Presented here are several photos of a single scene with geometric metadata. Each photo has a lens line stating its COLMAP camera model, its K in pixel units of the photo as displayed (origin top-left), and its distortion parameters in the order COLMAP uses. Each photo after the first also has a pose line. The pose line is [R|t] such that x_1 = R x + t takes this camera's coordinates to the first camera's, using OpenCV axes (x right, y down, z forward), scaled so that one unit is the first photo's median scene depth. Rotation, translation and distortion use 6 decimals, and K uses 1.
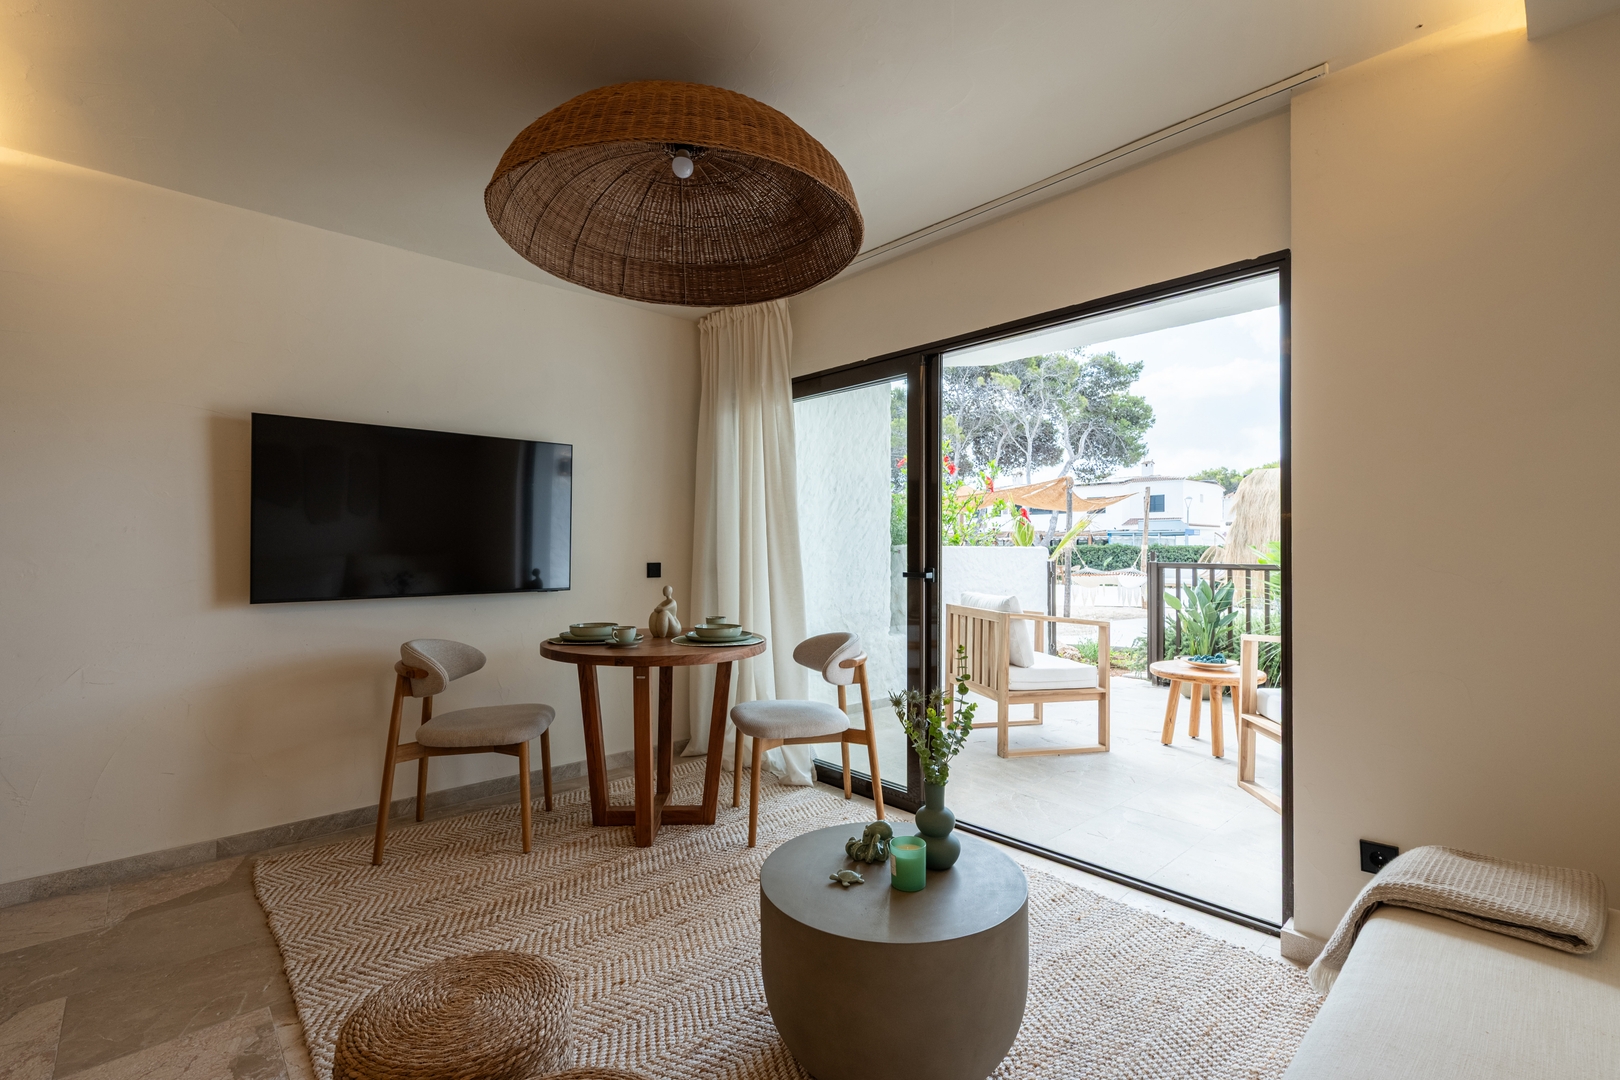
lens RADIAL K [[717.7, 0, 812.1], [0, 717.7, 540.7], [0, 0, 1]] dist [0.003295, -0.000315]
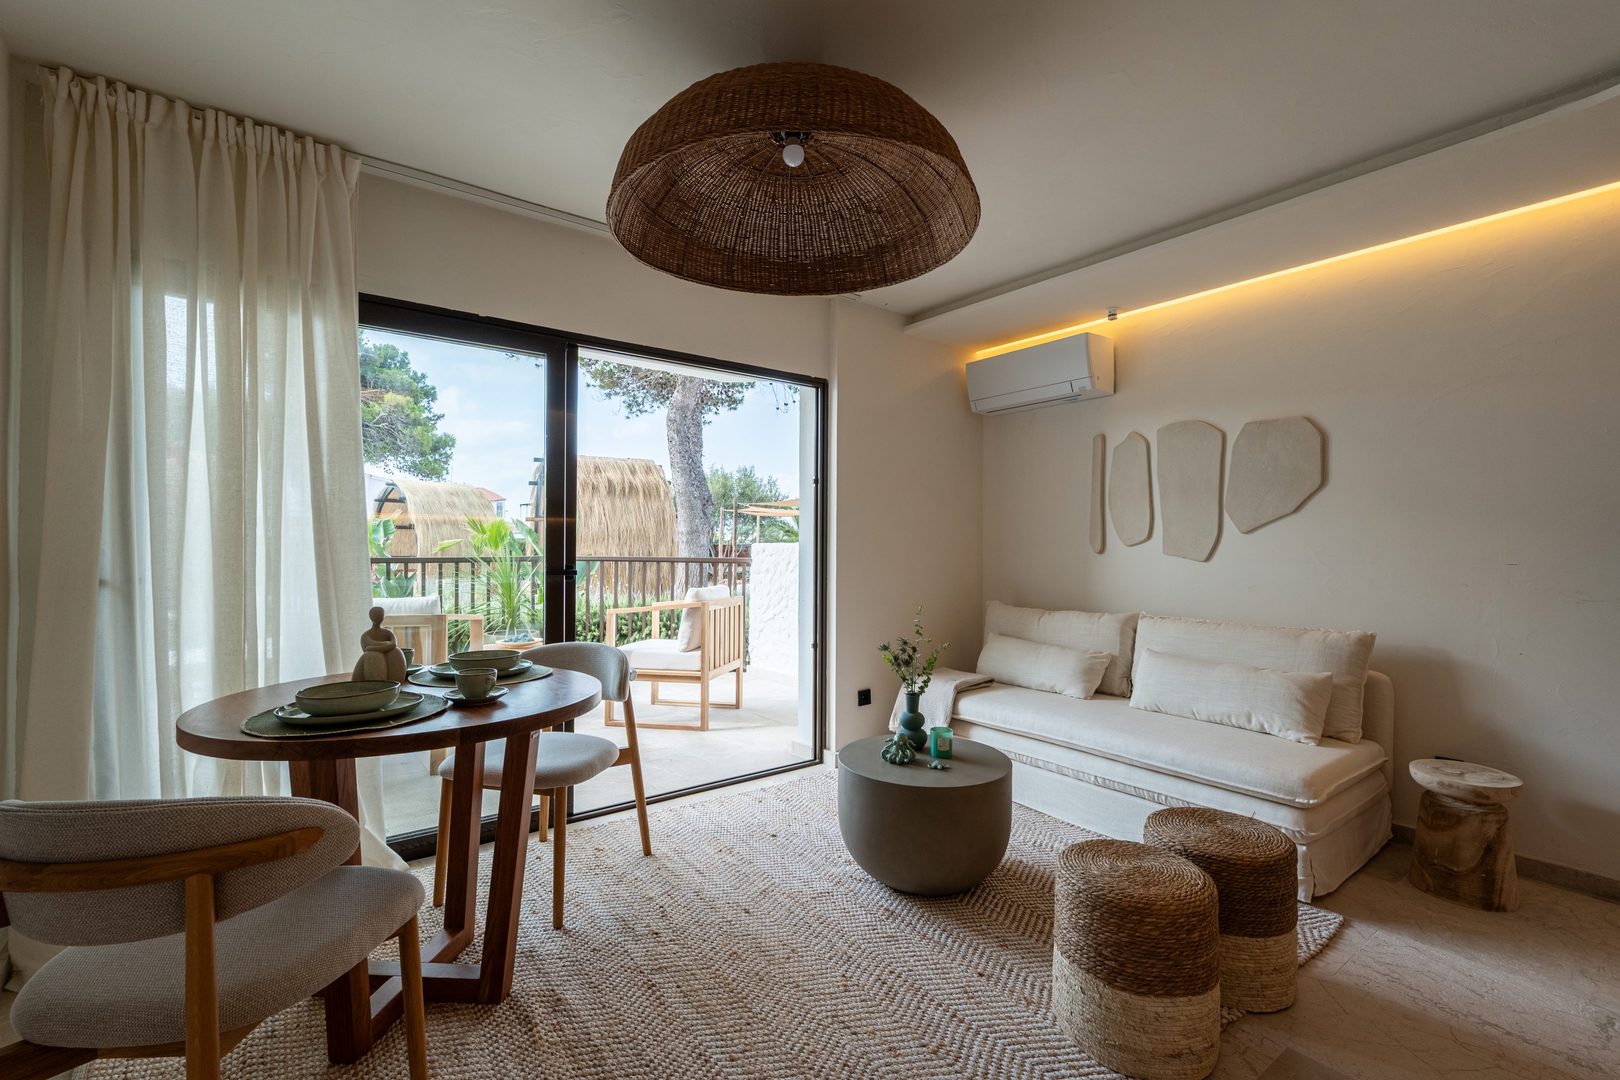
lens RADIAL K [[717.7, 0, 812.1], [0, 717.7, 540.7], [0, 0, 1]] dist [0.003295, -0.000315]
pose [[0.097045, 0.005481, 0.995265, -0.391176], [-0.015475, 0.999872, -0.003997, 0.002154], [-0.995160, -0.015014, 0.097118, 0.297600]]
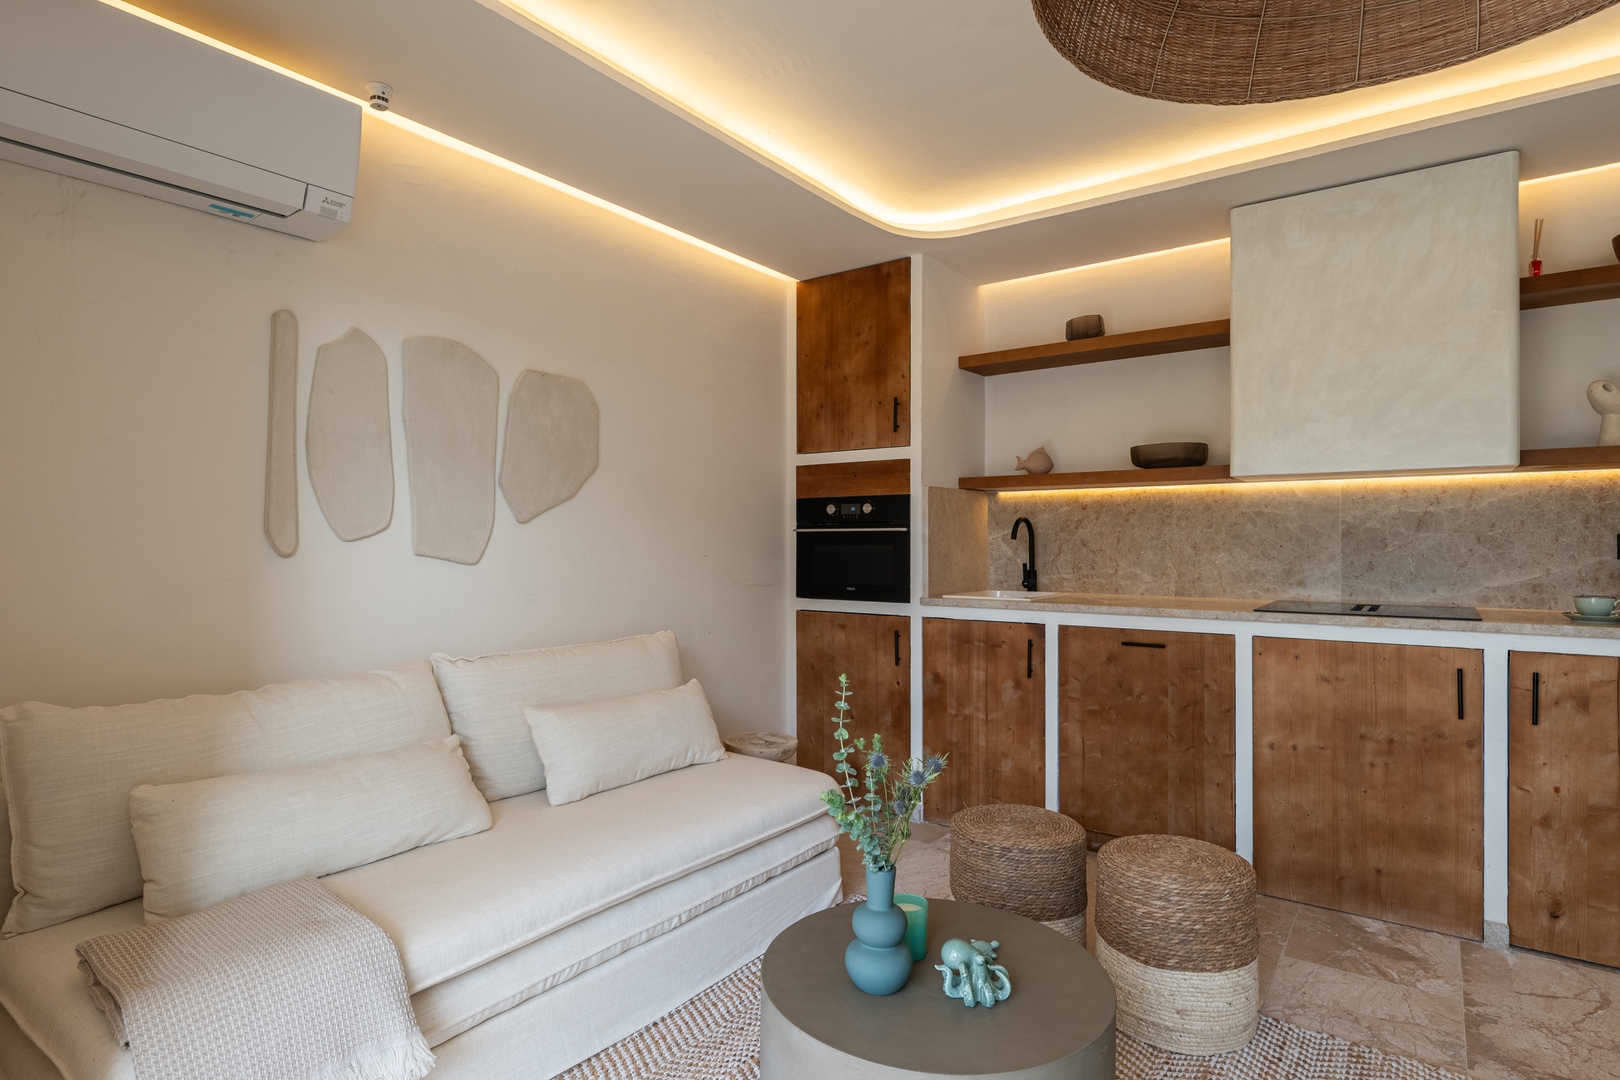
lens RADIAL K [[855.8, 0, 810.0], [0, 855.8, 540.0], [0, 0, 1]] dist [0.001995, 0.000325]
pose [[-0.981717, -0.001236, -0.190342, 0.113668], [0.001120, 0.999924, -0.012268, 0.004676], [0.190343, -0.012257, -0.981641, 0.509400]]
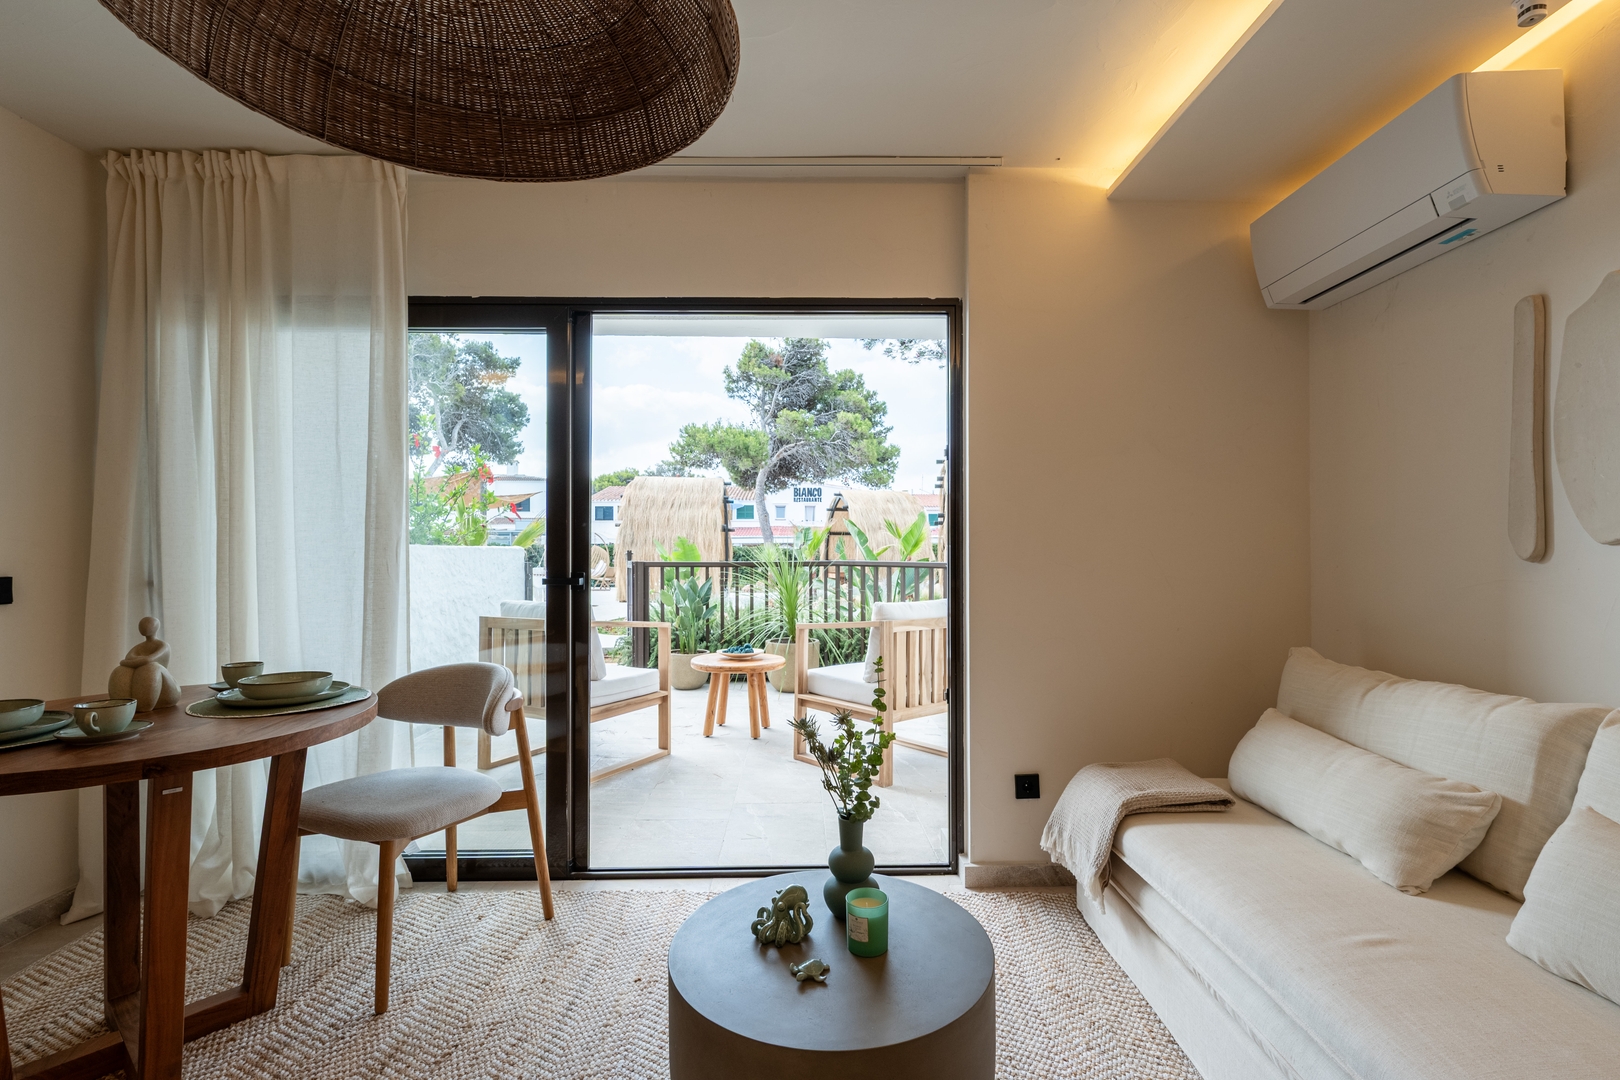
lens RADIAL K [[741.6, 0, 810.0], [0, 741.6, 540.0], [0, 0, 1]] dist [0.001646, -0.000173]
pose [[0.670639, 0.006201, 0.741758, -0.146024], [-0.005971, 0.999978, -0.002960, 0.001220], [-0.741760, -0.002444, 0.670661, 0.122571]]
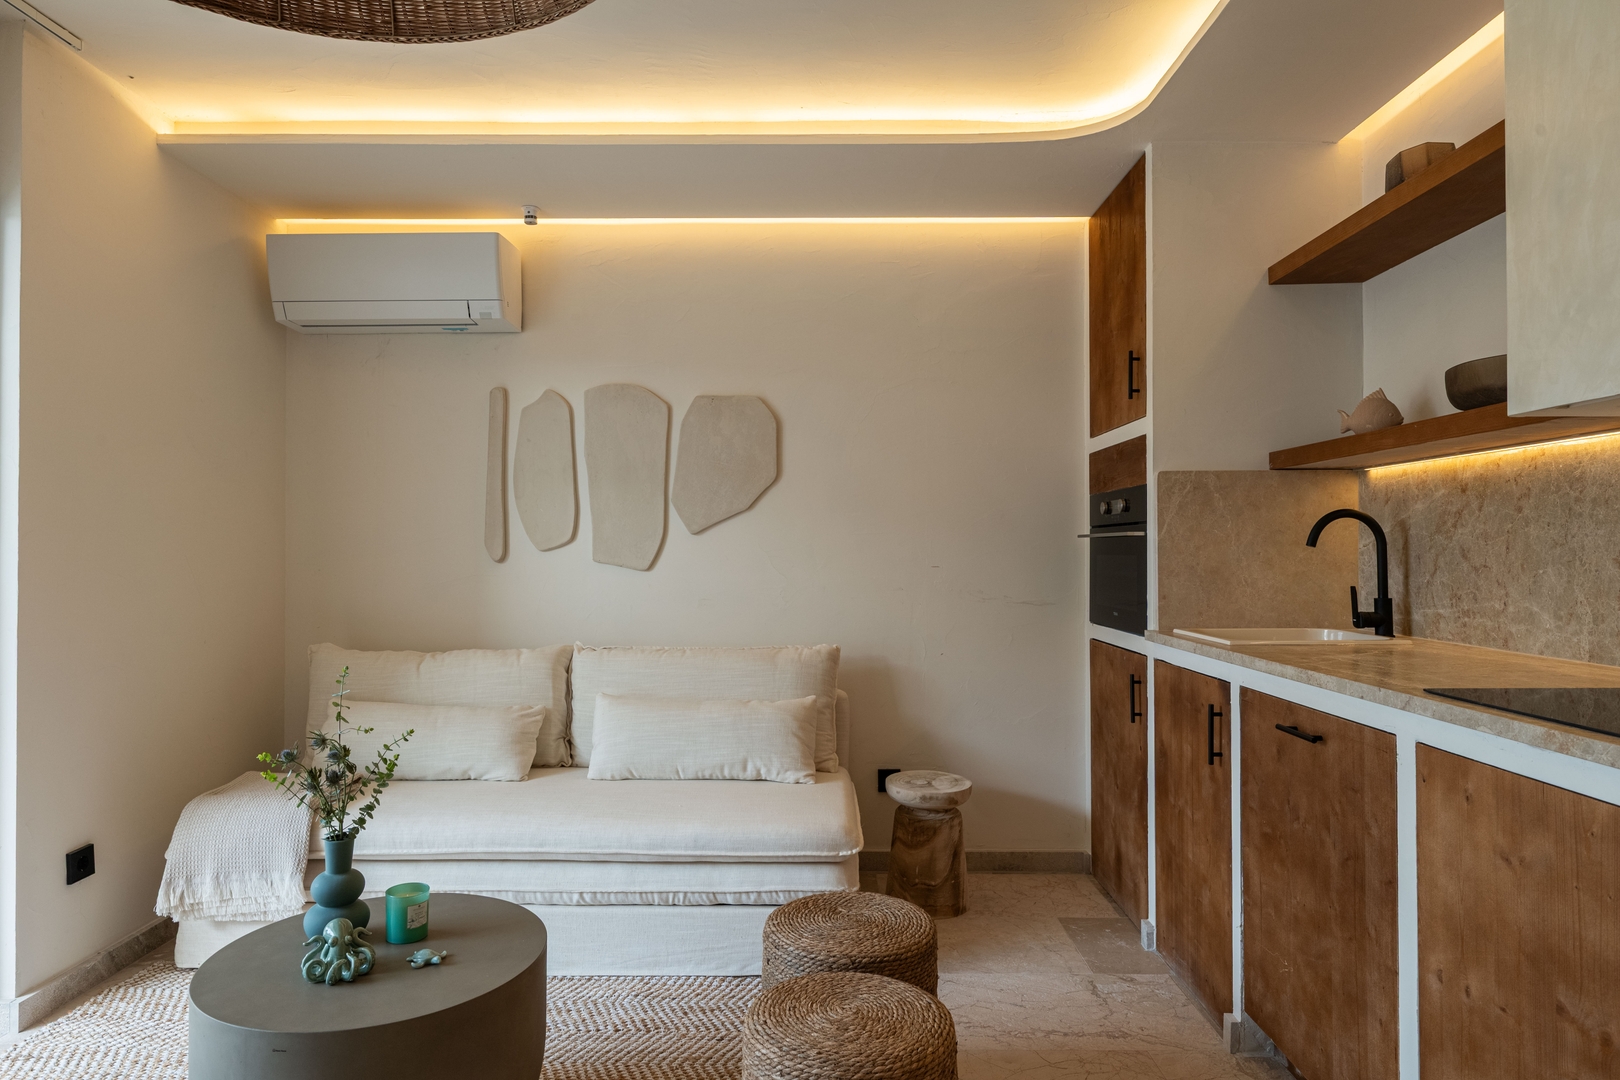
lens RADIAL K [[962.1, 0, 810.0], [0, 962.1, 540.0], [0, 0, 1]] dist [-0.001146, -0.000227]
pose [[-0.726608, 0.007517, 0.687011, -0.269439], [-0.006921, 0.999809, -0.018259, 0.003160], [-0.687017, -0.018022, -0.726418, 0.398482]]
